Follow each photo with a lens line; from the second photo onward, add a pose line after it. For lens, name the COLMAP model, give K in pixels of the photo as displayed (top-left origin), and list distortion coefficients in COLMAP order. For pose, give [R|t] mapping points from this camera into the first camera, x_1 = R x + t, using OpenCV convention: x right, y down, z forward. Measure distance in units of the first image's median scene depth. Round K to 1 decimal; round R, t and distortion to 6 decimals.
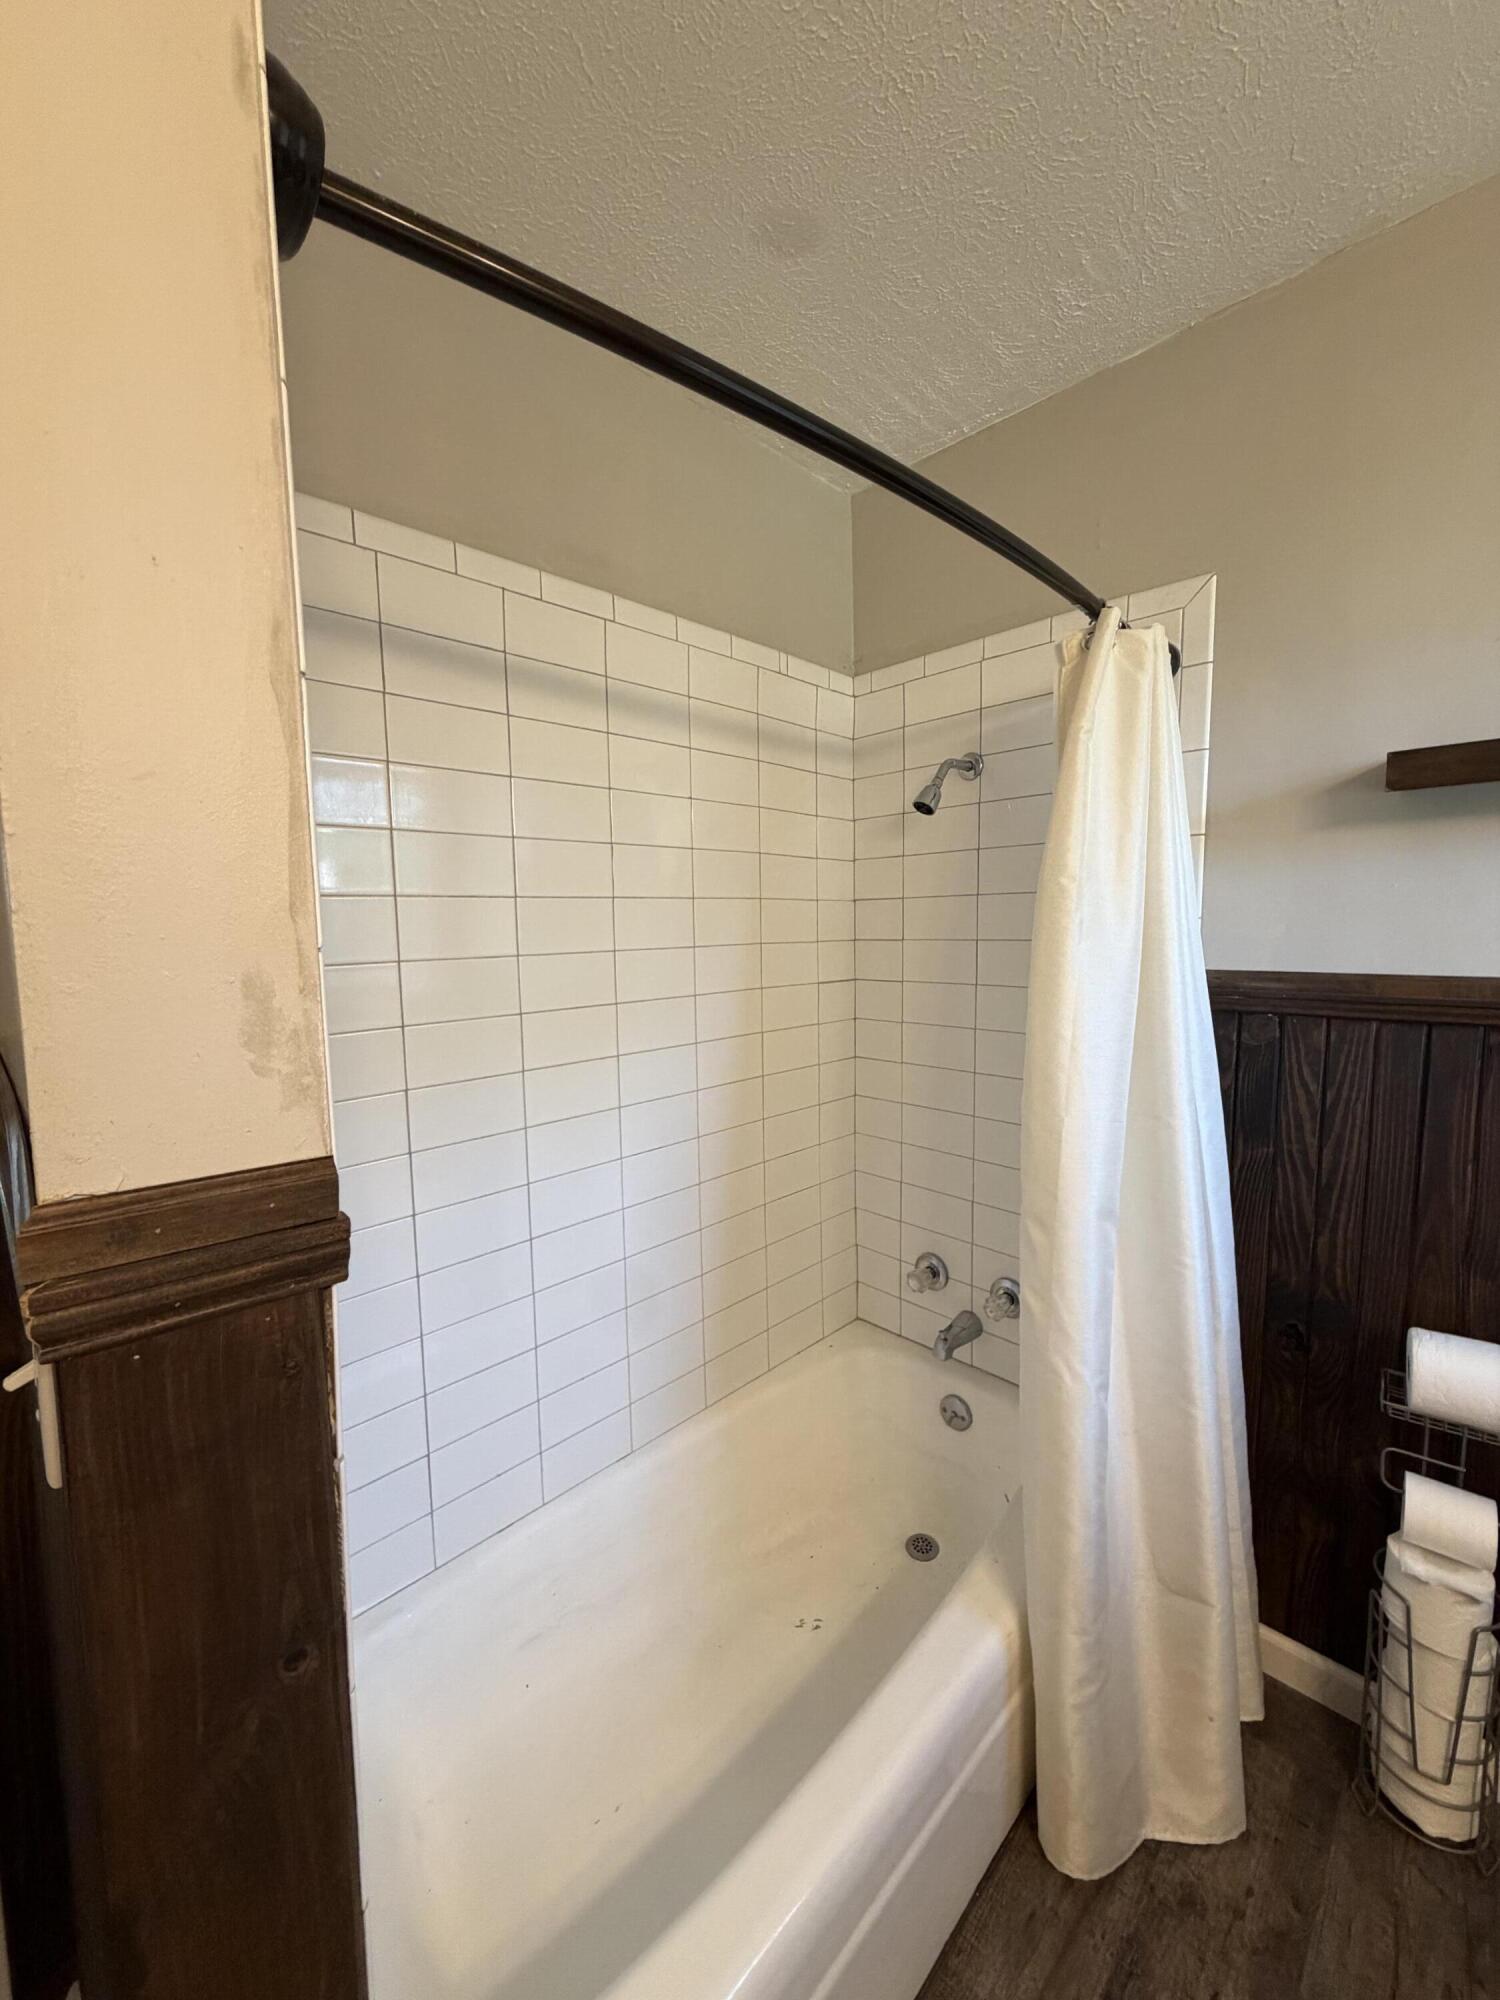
lens RADIAL K [[795.1, 0, 750.7], [0, 795.1, 995.4], [0, 0, 1]] dist [-0.001352, 0.000030]
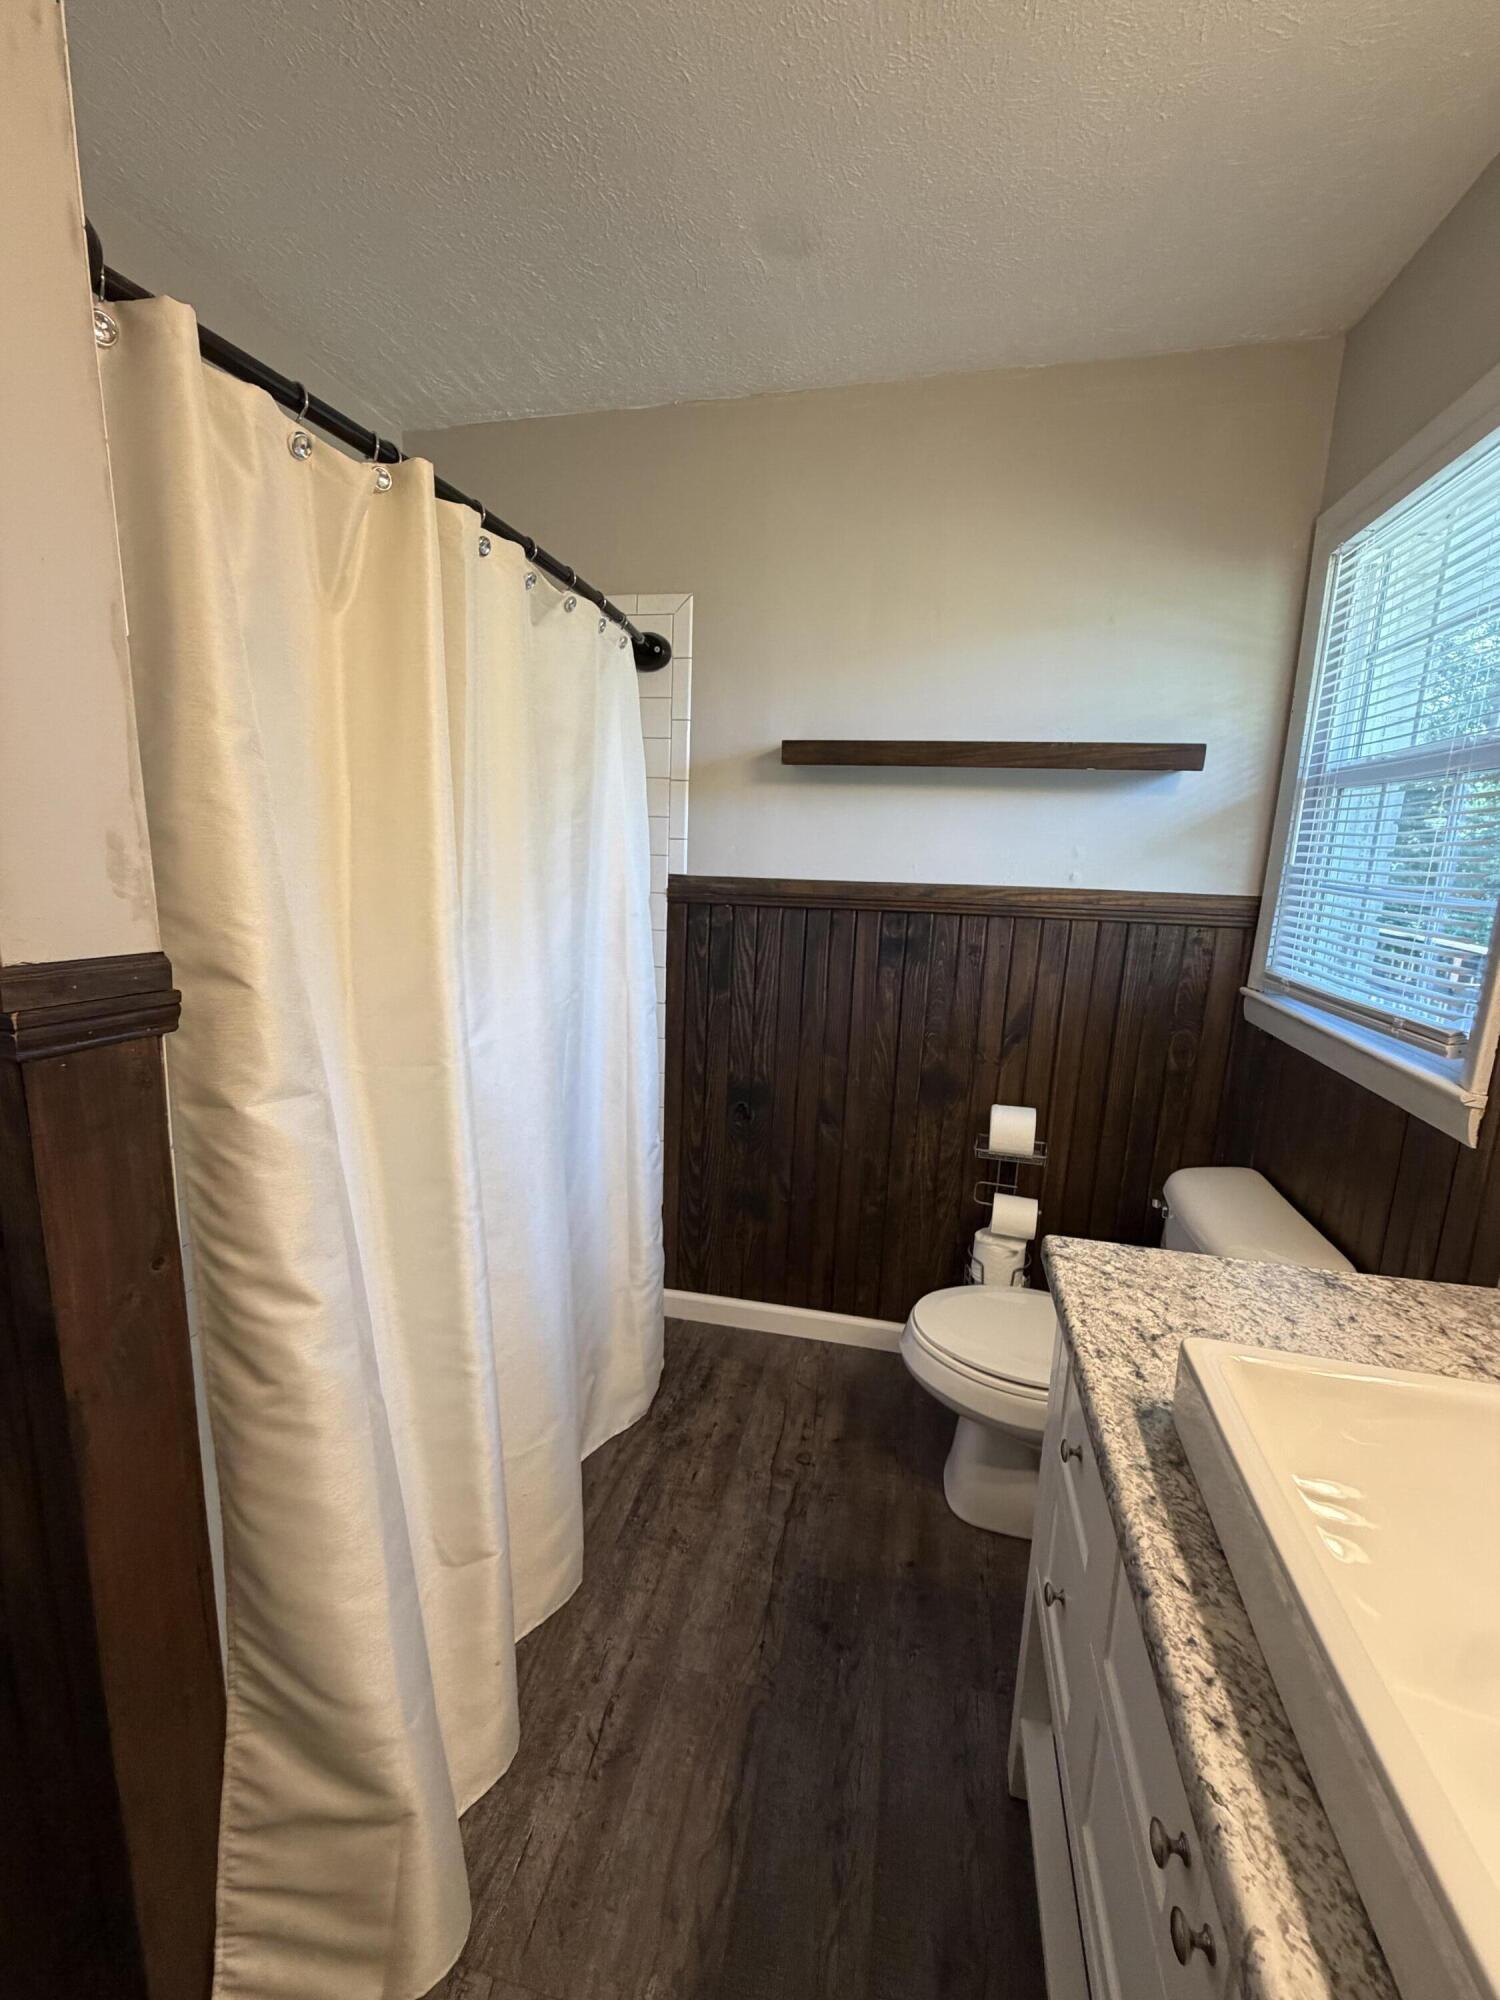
lens RADIAL K [[795.1, 0, 750.7], [0, 795.1, 995.4], [0, 0, 1]] dist [-0.001352, 0.000030]
pose [[0.845919, -0.056586, 0.530301, -0.156130], [0.004058, 0.995009, 0.099700, 0.055762], [-0.533296, -0.082187, 0.841927, -0.400188]]
